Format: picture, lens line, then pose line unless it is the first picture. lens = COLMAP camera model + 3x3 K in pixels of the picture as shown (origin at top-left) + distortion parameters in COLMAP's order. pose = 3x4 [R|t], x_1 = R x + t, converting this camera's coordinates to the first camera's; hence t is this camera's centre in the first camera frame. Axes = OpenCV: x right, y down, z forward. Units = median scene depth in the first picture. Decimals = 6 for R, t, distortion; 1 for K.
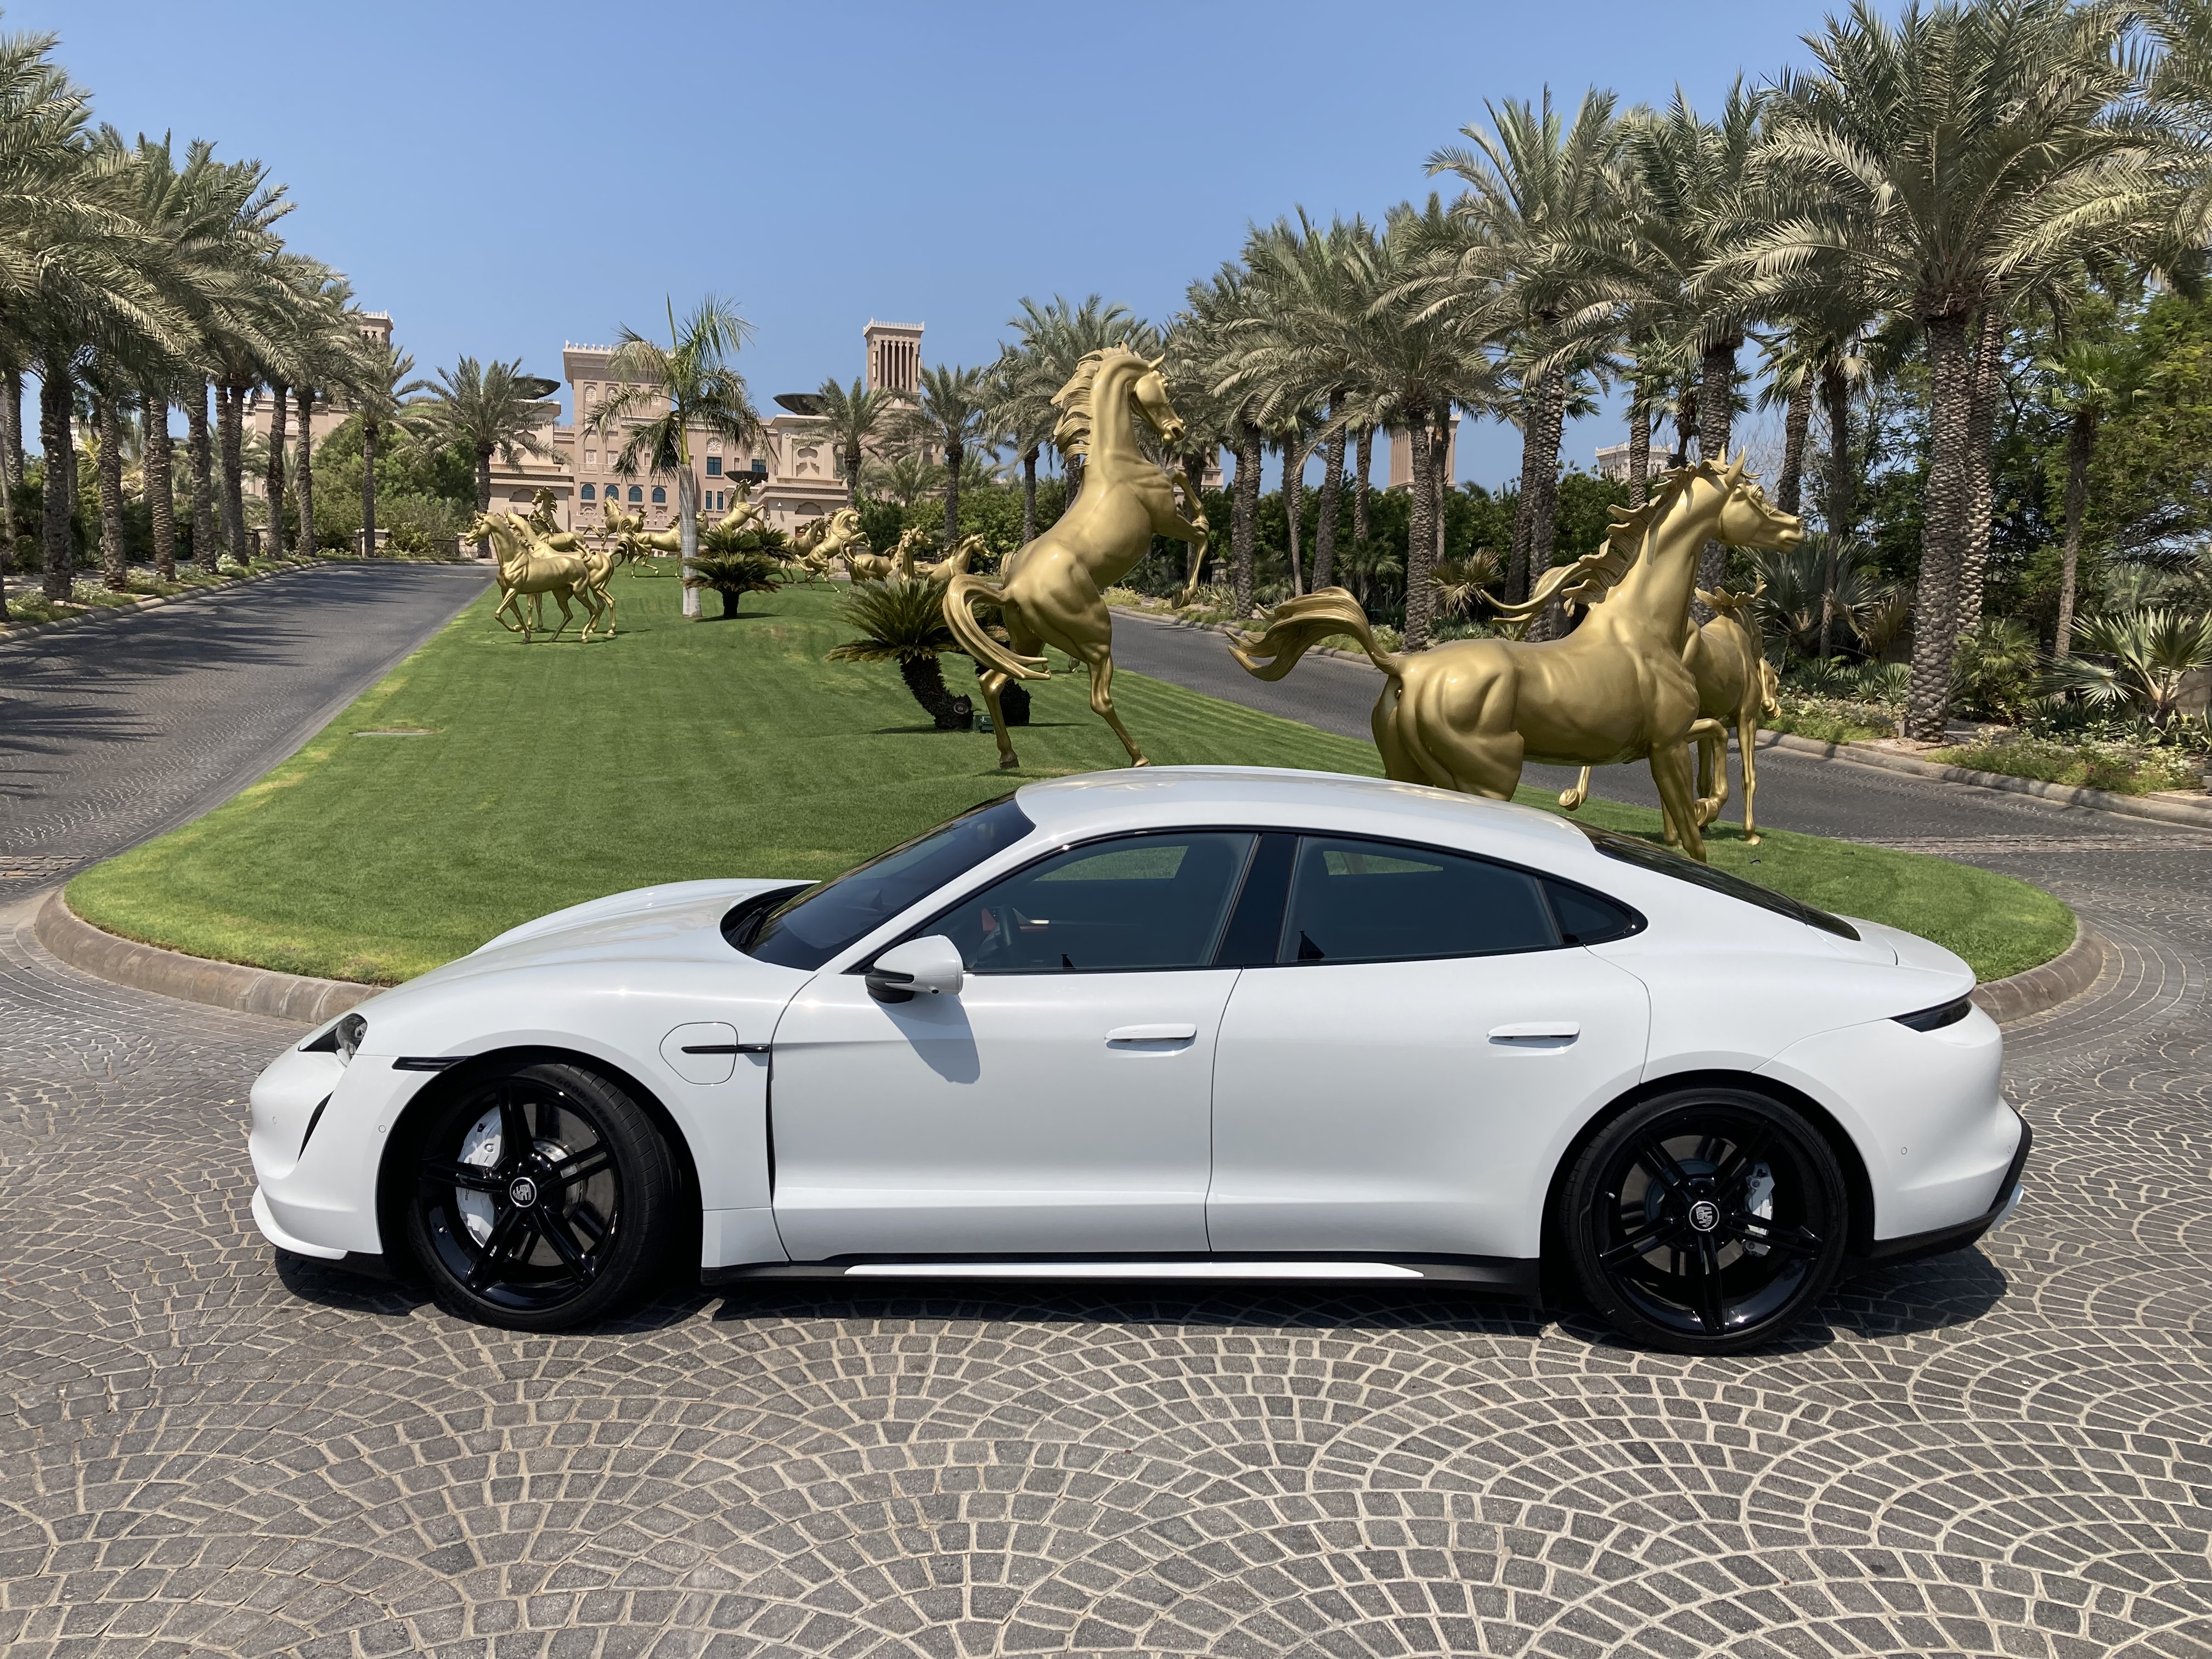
lens RADIAL K [[1810.3, 0, 1095.8], [0, 1810.3, 830.7], [0, 0, 1]] dist [0.006665, 0.012957]
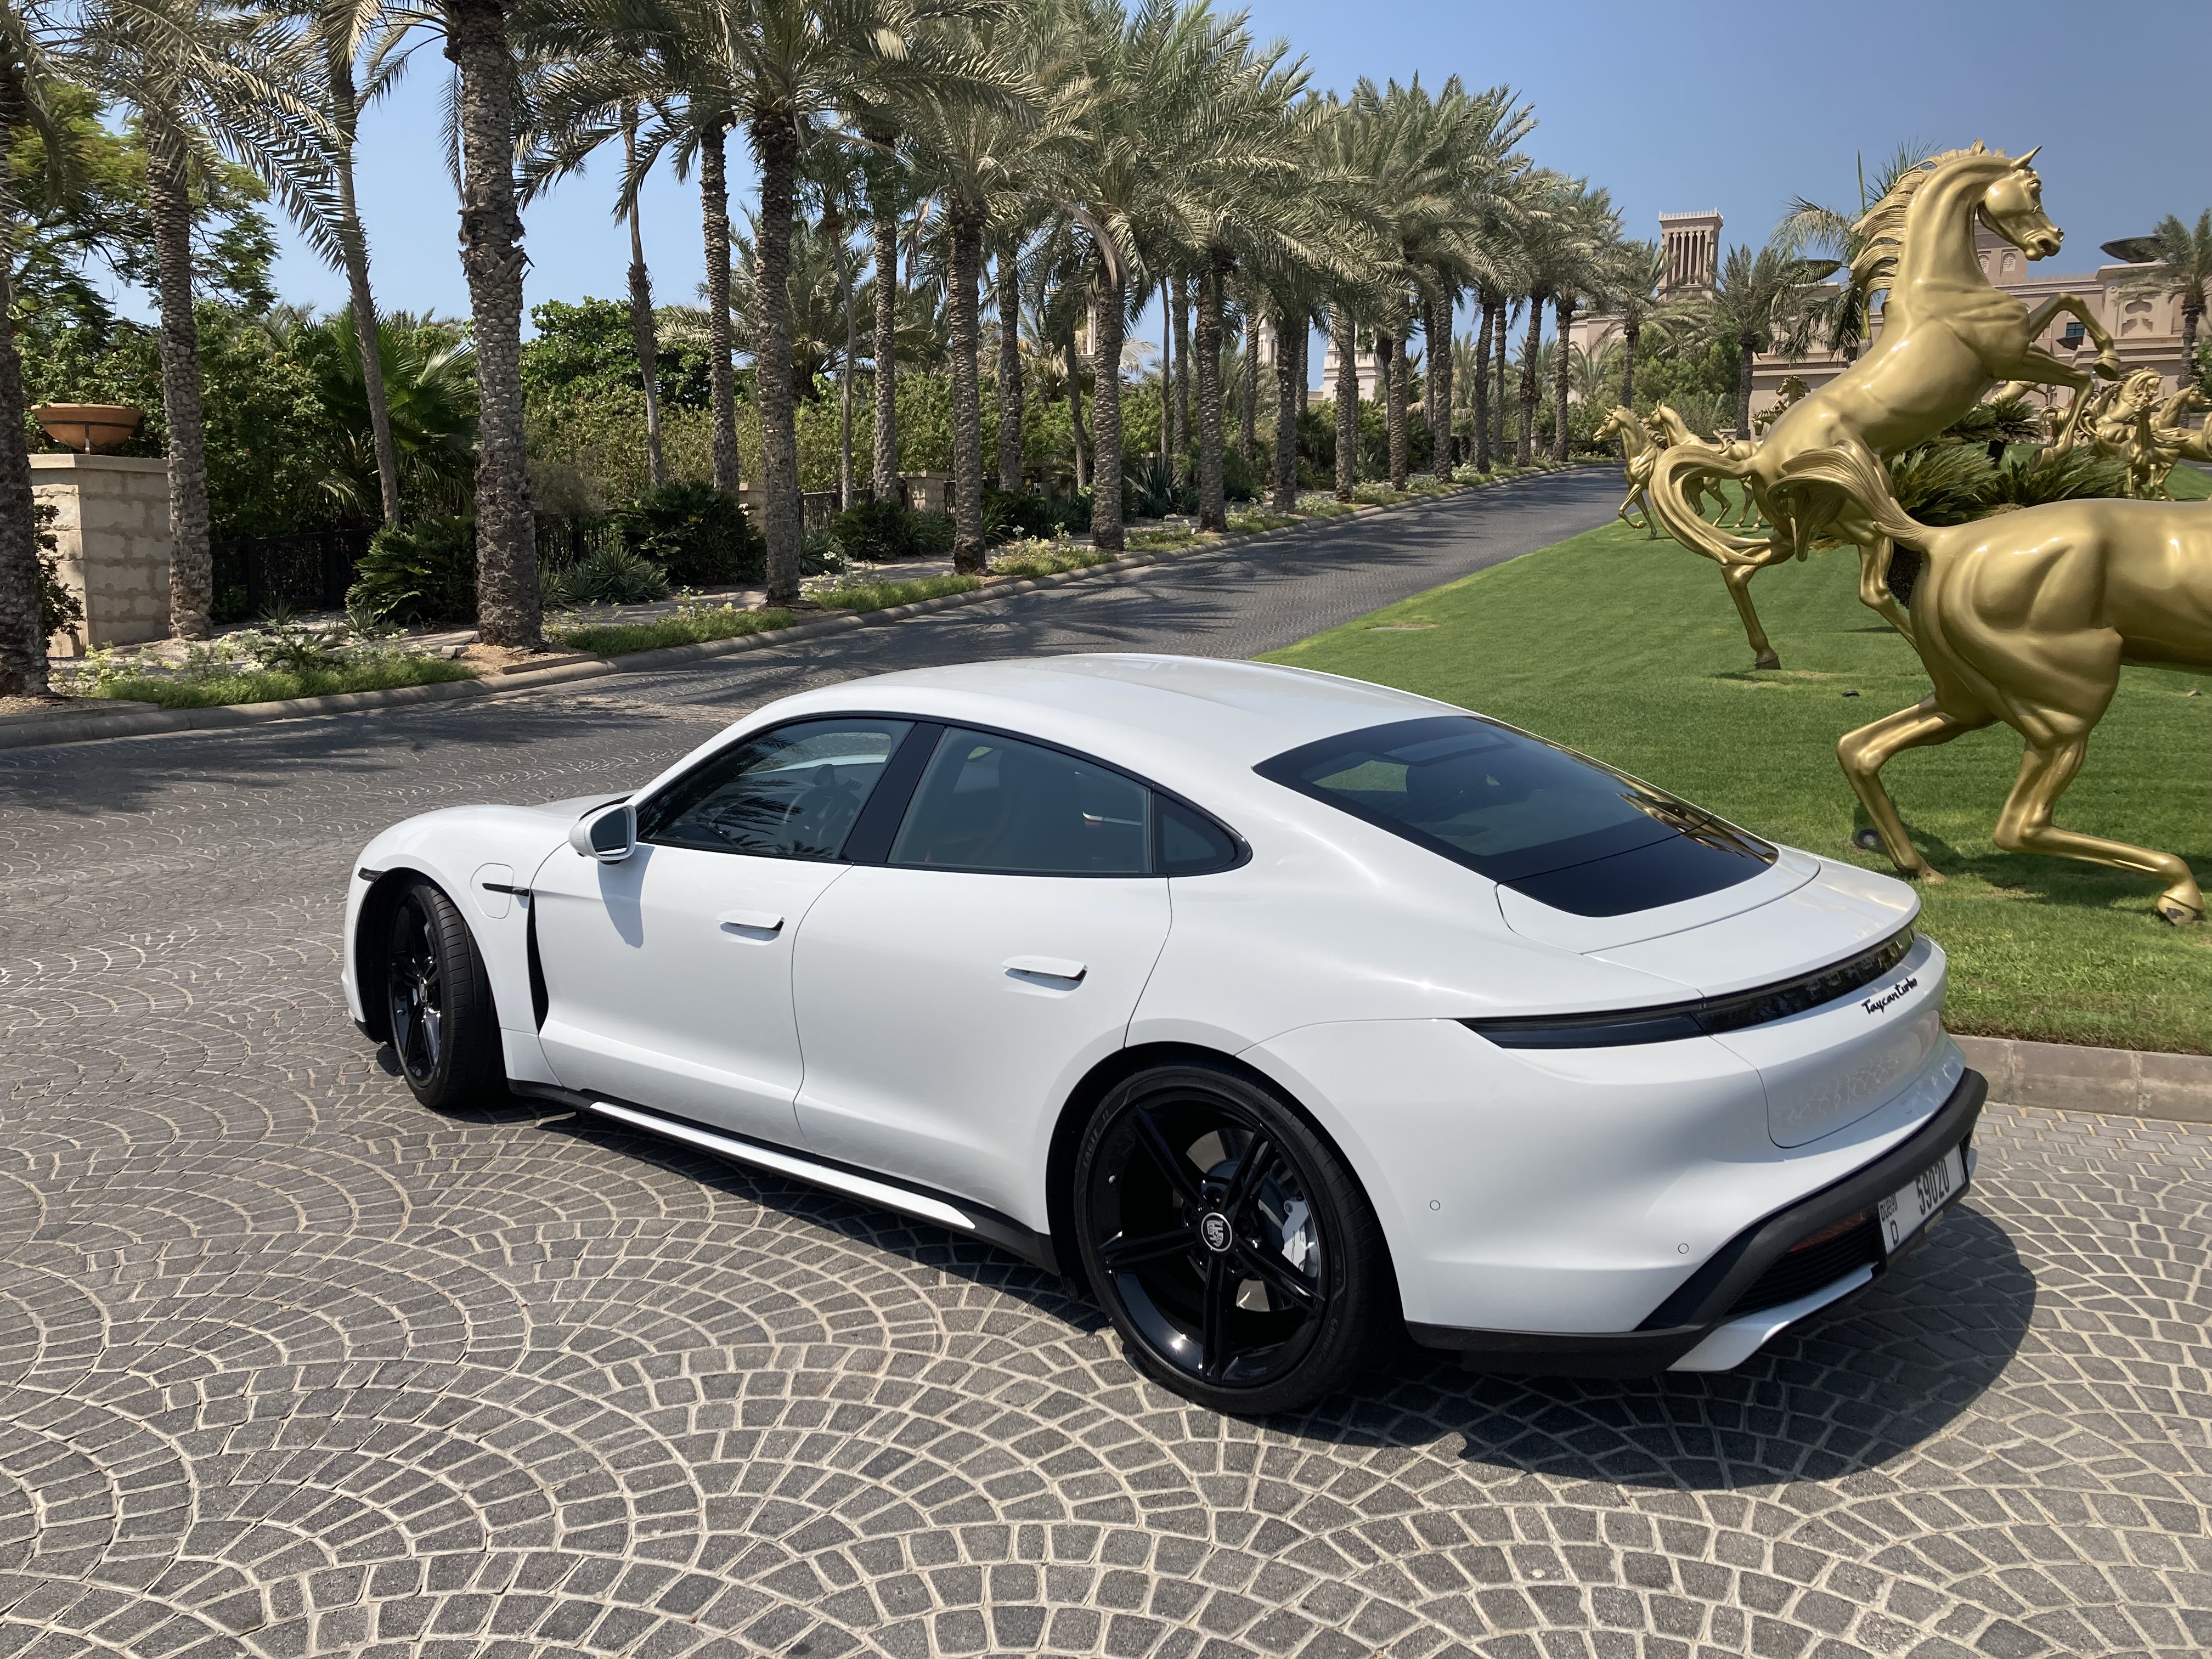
lens RADIAL K [[1812.7, 0, 1106.0], [0, 1812.7, 829.5], [0, 0, 1]] dist [0.015369, 0.001238]
pose [[0.754359, 0.081180, -0.651424, 0.139705], [-0.046596, 0.996443, 0.070218, -0.002249], [0.654807, -0.022616, 0.755458, 0.067247]]
